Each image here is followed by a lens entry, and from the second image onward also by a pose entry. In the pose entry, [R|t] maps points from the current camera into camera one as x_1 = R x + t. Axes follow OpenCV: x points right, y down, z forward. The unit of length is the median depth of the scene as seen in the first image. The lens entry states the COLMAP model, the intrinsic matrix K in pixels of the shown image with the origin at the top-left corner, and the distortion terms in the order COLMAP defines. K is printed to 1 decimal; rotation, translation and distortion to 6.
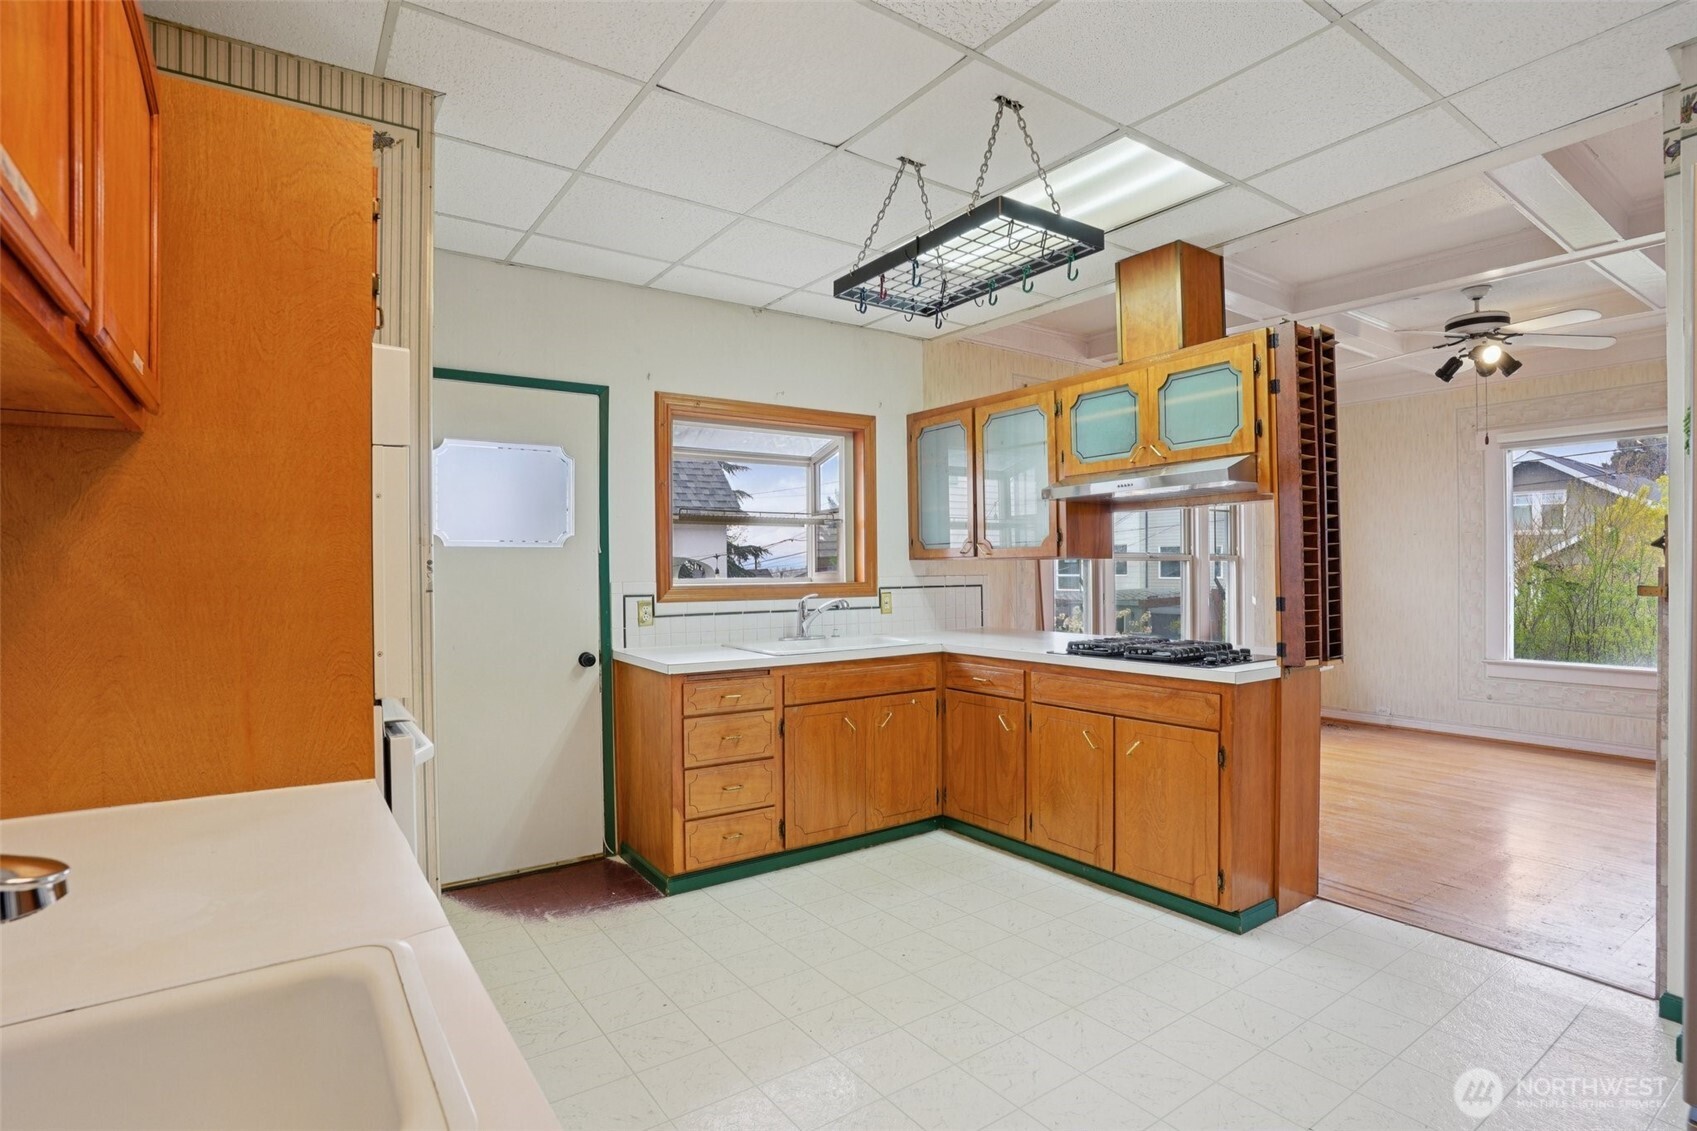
lens RADIAL K [[831.8, 0, 848.5], [0, 831.8, 565.5], [0, 0, 1]] dist [-0.068177, 0.035930]
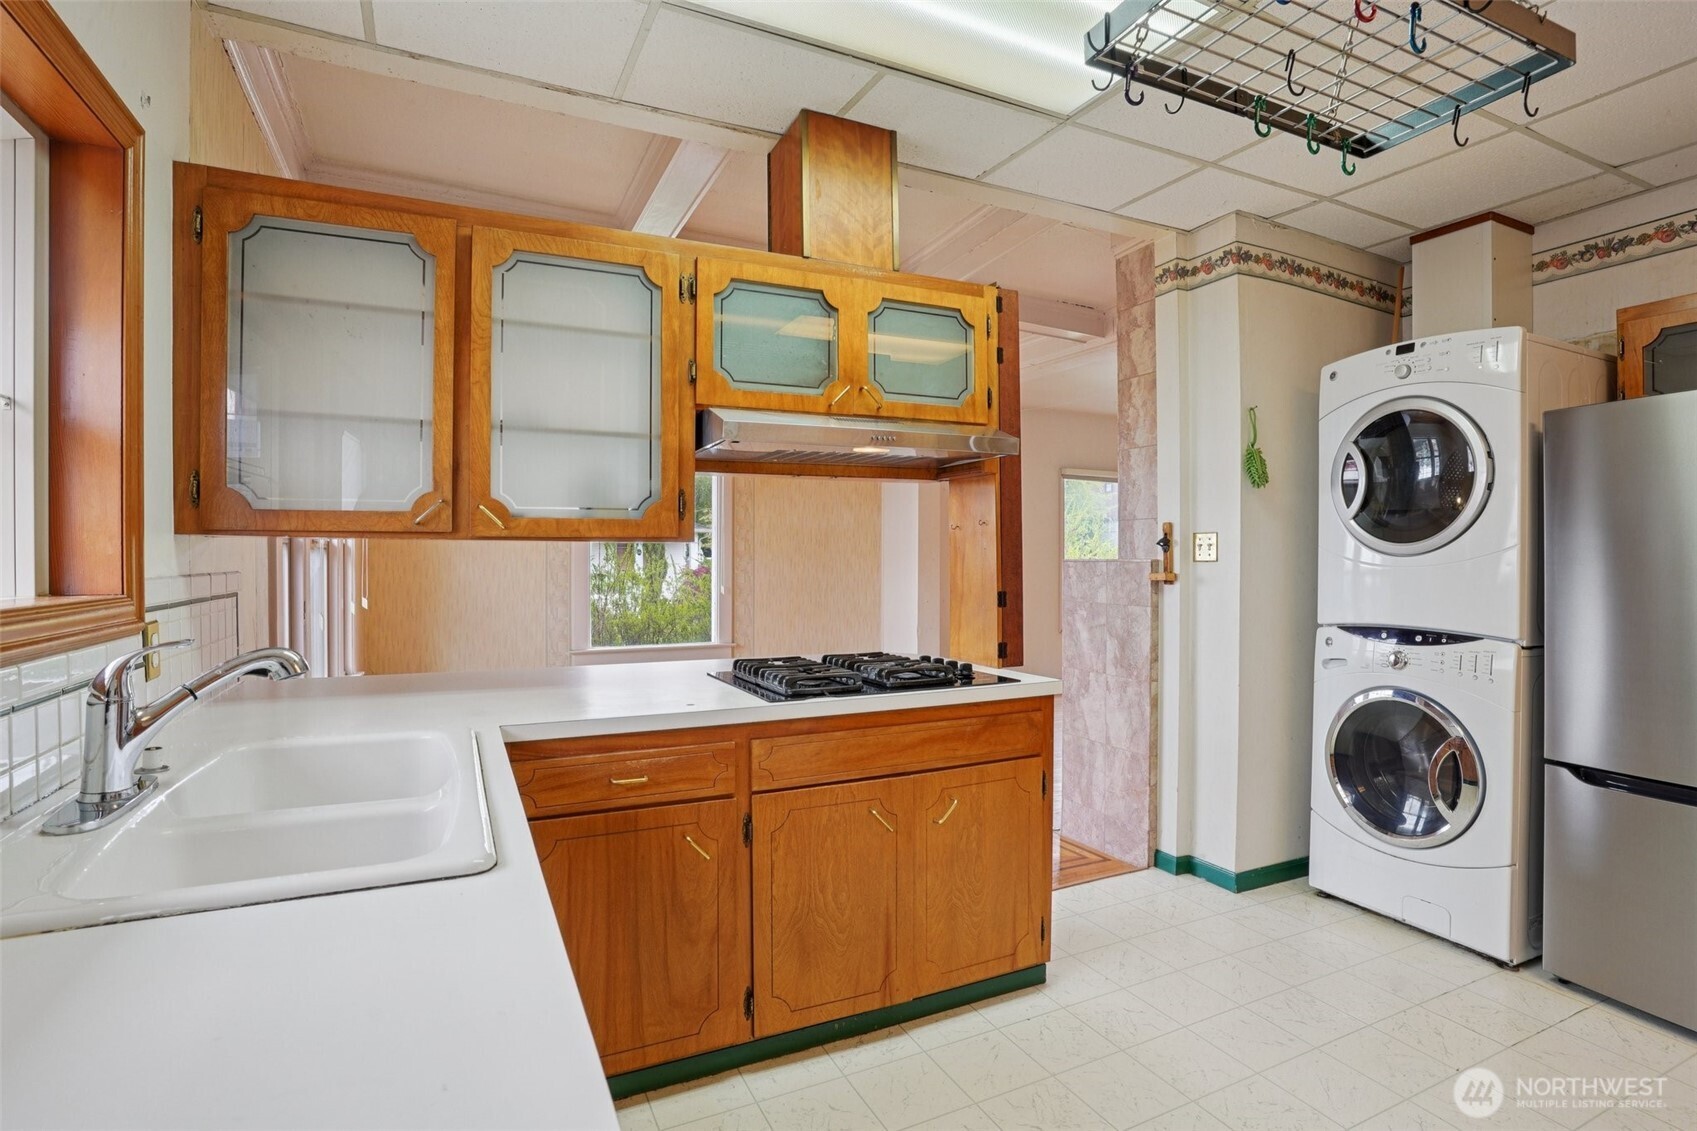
lens RADIAL K [[839.4, 0, 848.3], [0, 839.4, 554.9], [0, 0, 1]] dist [-0.063787, -0.000029]
pose [[0.164972, 0.008844, 0.986259, -0.357954], [-0.004751, 0.999955, -0.008172, 0.005814], [-0.986287, -0.003338, 0.165007, 0.903577]]
